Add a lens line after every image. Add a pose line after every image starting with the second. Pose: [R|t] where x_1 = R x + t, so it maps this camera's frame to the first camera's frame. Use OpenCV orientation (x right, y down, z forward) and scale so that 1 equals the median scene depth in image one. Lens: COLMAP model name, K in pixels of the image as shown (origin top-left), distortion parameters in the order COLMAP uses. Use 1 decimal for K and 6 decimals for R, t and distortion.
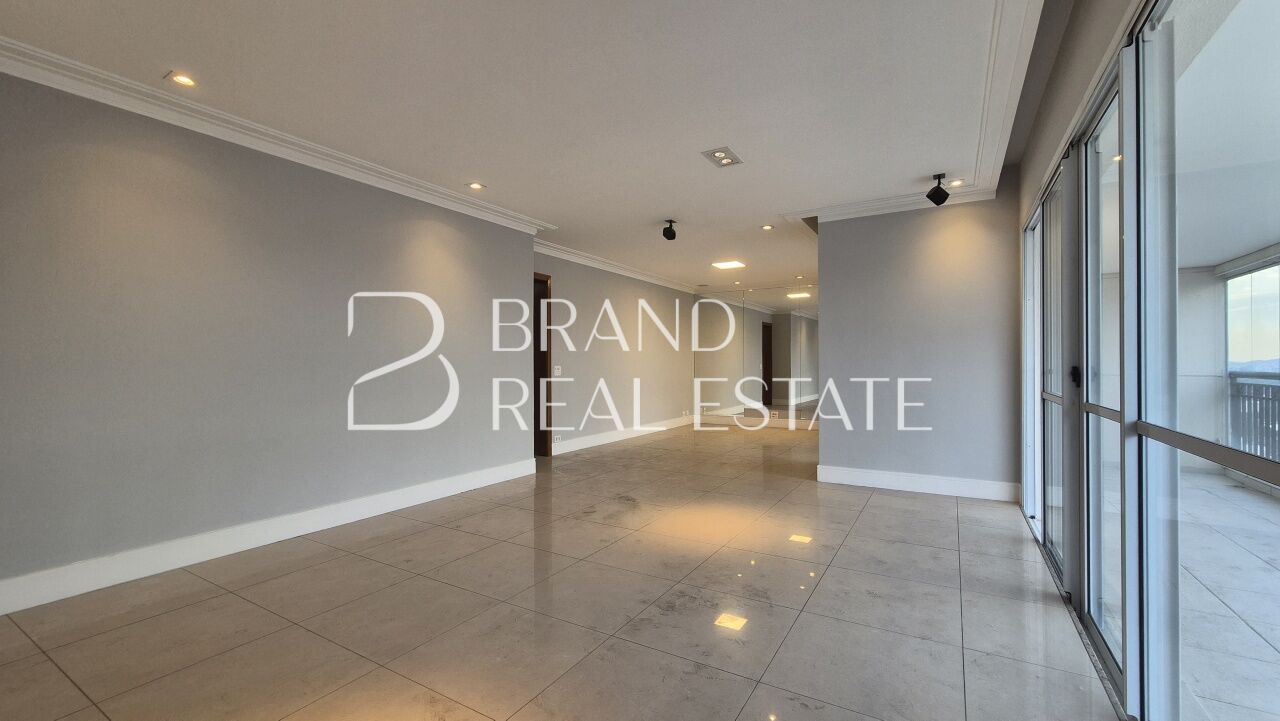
lens RADIAL K [[526.2, 0, 633.1], [0, 526.2, 362.8], [0, 0, 1]] dist [0.005672, -0.001909]
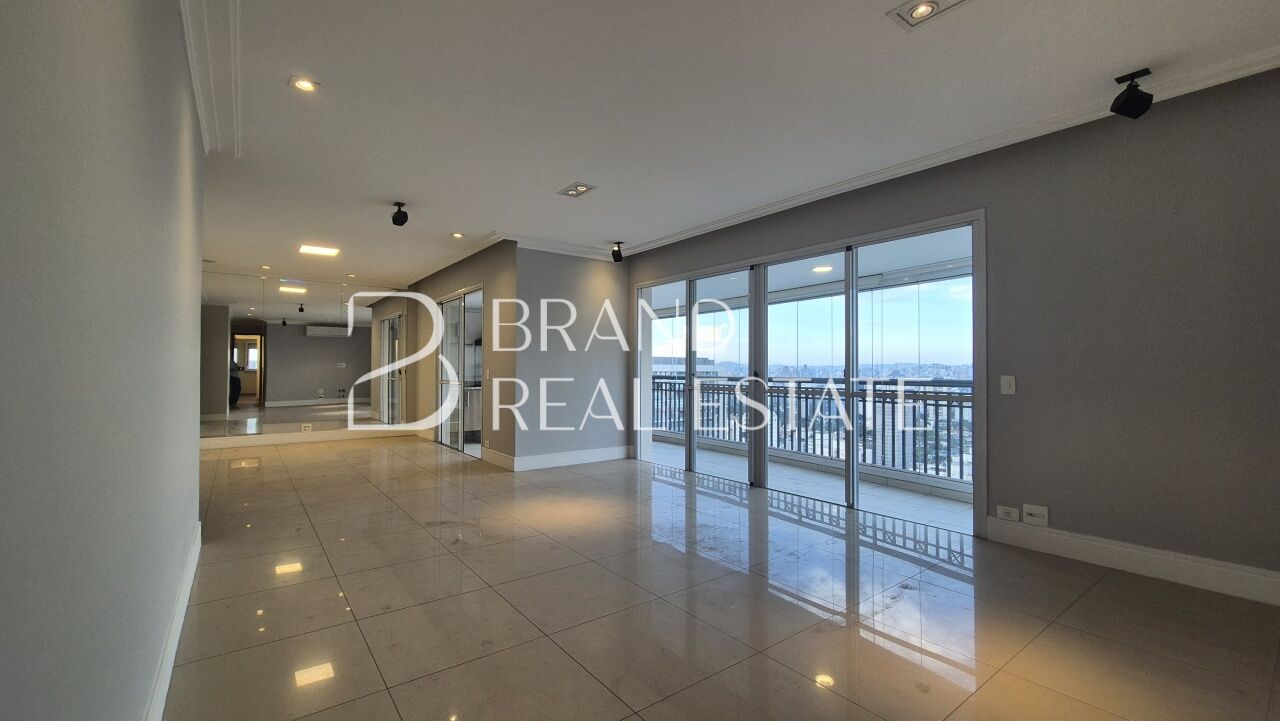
lens RADIAL K [[526.2, 0, 632.5], [0, 526.2, 368.2], [0, 0, 1]] dist [0.005672, -0.001909]
pose [[0.368175, 0.010235, 0.929700, -0.915949], [-0.009067, 0.999931, -0.007418, 0.007061], [-0.929712, -0.005698, 0.368243, 0.497058]]
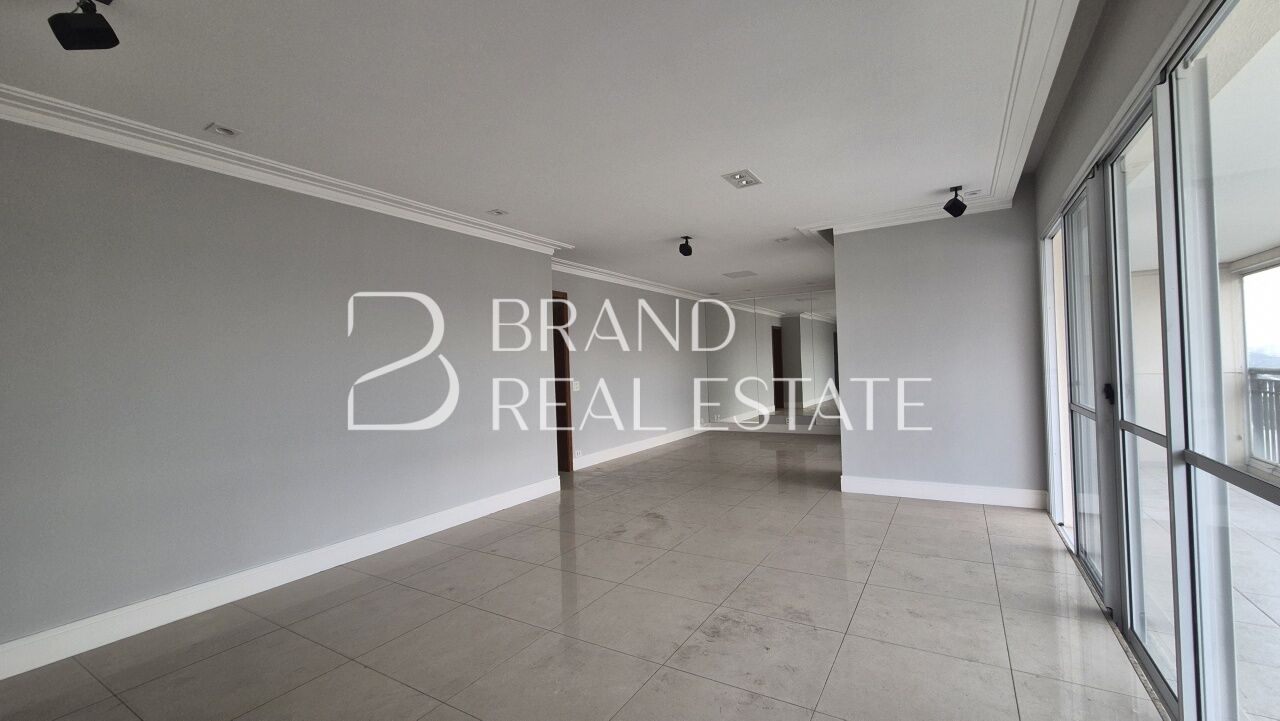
lens RADIAL K [[526.2, 0, 630.9], [0, 526.2, 361.1], [0, 0, 1]] dist [0.005672, -0.001909]
pose [[0.999505, -0.029993, -0.009539, -0.050546], [0.029944, 0.999537, -0.005321, -0.044820], [0.009694, 0.005033, 0.999940, -0.016142]]
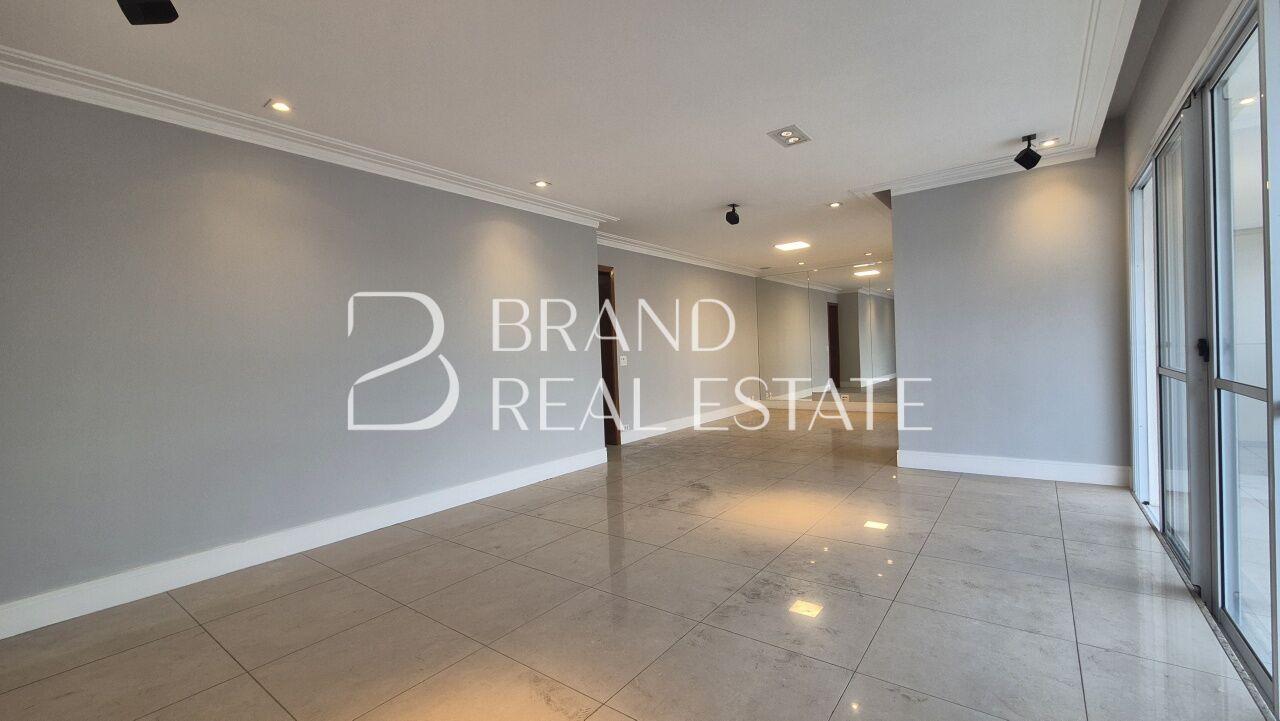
lens RADIAL K [[526.2, 0, 631.6], [0, 526.2, 361.8], [0, 0, 1]] dist [0.005672, -0.001909]
pose [[0.993257, -0.034318, -0.110733, -0.028263], [0.036862, 0.999099, 0.021017, -0.007041], [0.109912, -0.024957, 0.993628, -0.008306]]
